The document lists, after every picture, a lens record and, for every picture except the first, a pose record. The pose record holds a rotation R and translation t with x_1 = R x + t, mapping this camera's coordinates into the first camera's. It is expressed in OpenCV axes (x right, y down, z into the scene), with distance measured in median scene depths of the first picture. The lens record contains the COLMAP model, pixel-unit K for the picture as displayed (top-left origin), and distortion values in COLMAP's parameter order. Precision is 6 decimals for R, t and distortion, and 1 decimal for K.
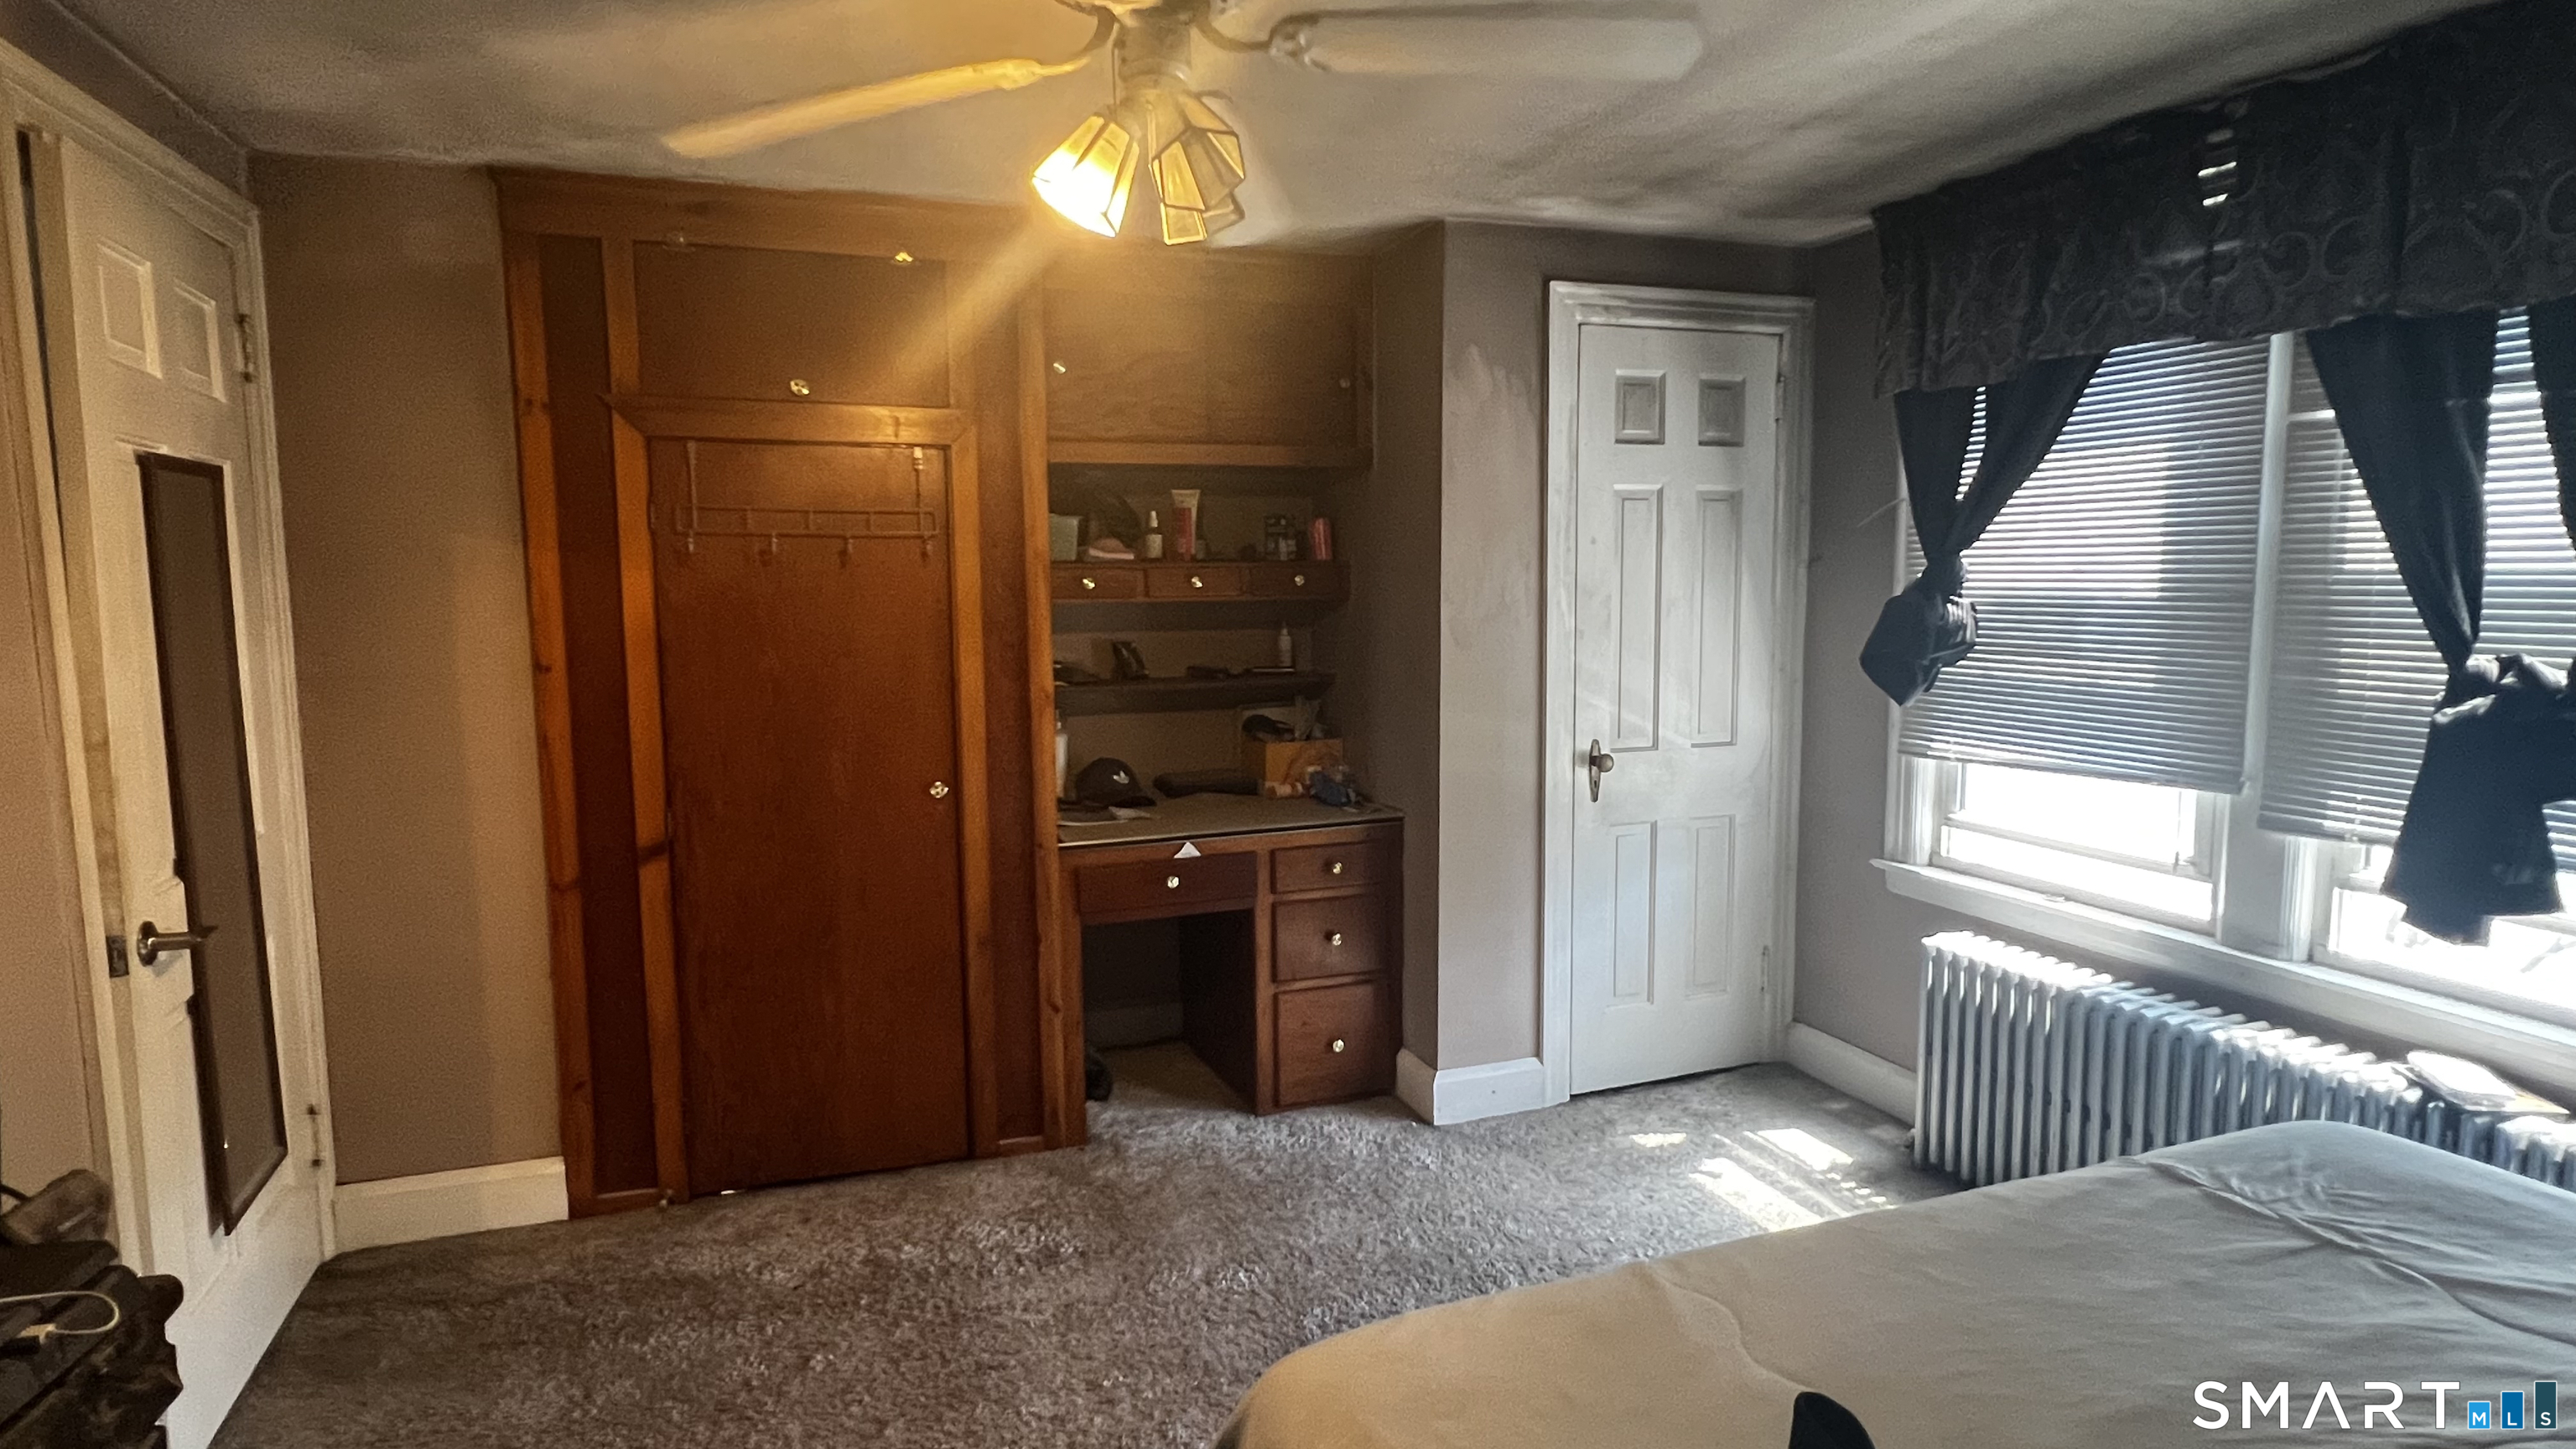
lens RADIAL K [[1432.6, 0, 1288.0], [0, 1432.6, 724.5], [0, 0, 1]] dist [-0.000202, -0.000057]
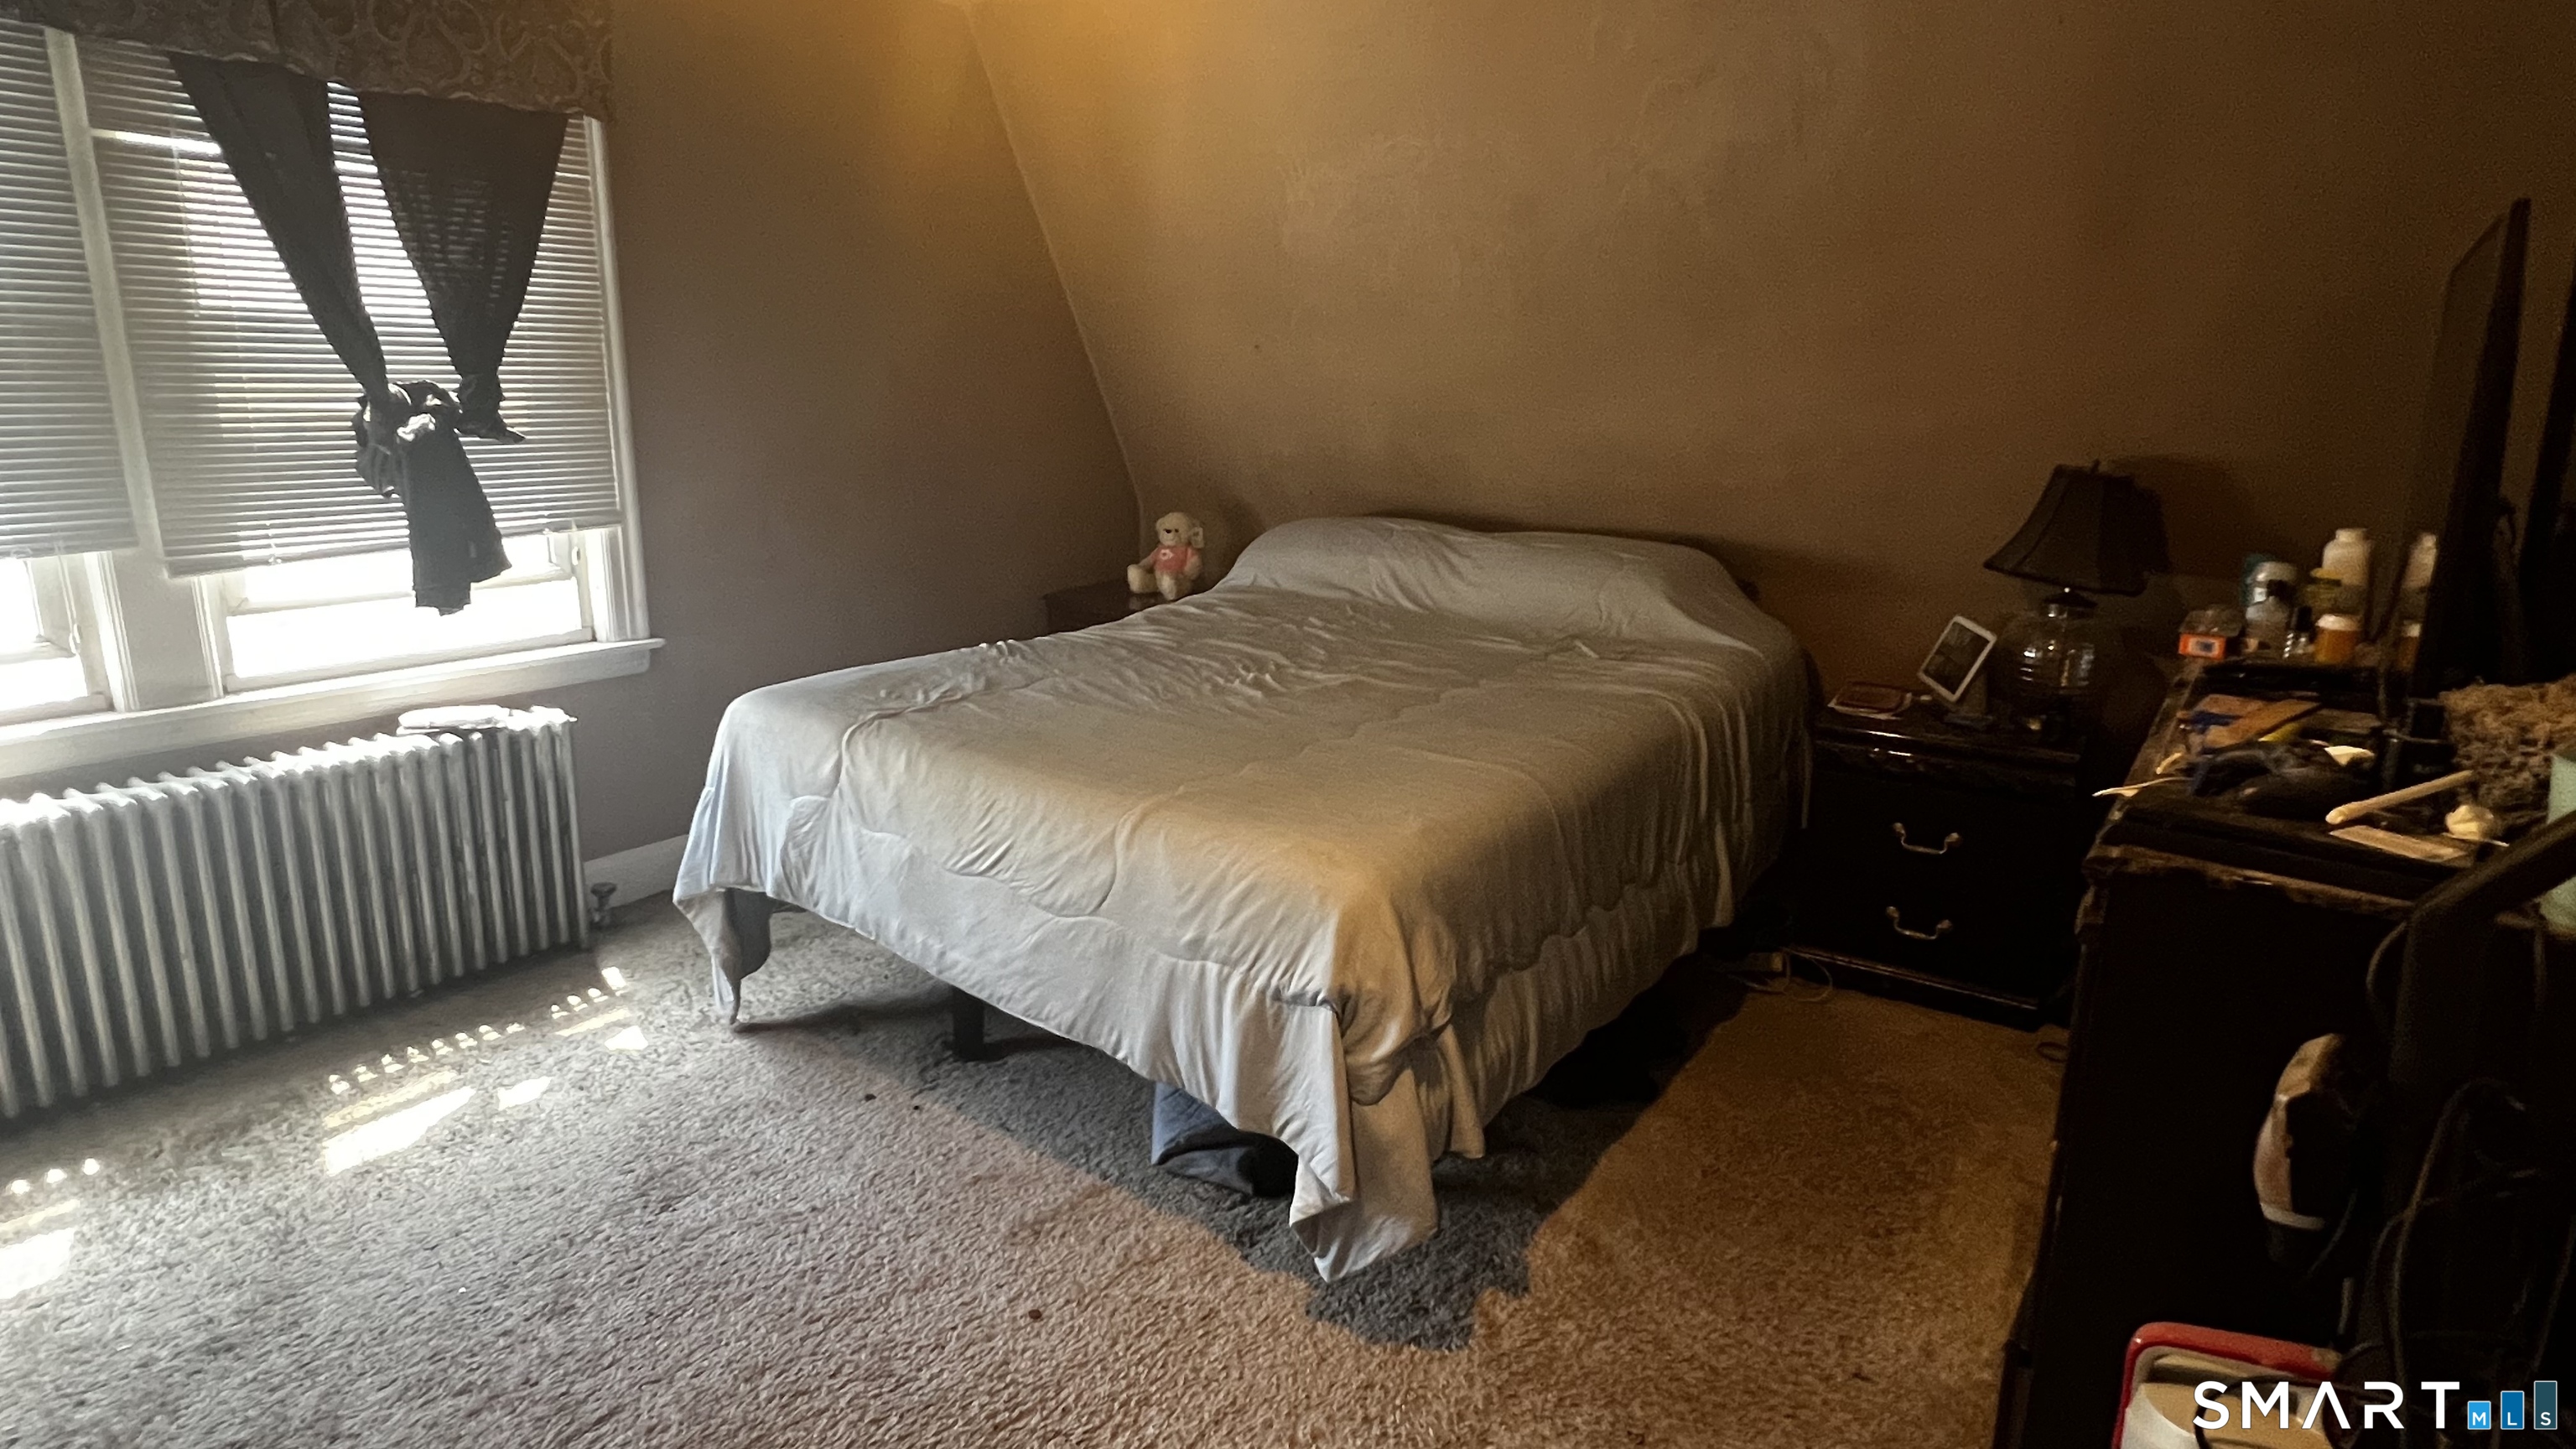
lens RADIAL K [[1432.6, 0, 1288.0], [0, 1432.6, 724.5], [0, 0, 1]] dist [-0.000202, -0.000057]
pose [[-0.548769, -0.208321, 0.809602, -0.575757], [0.066608, 0.954478, 0.290749, -0.066474], [-0.833316, 0.213480, -0.509912, 0.922863]]
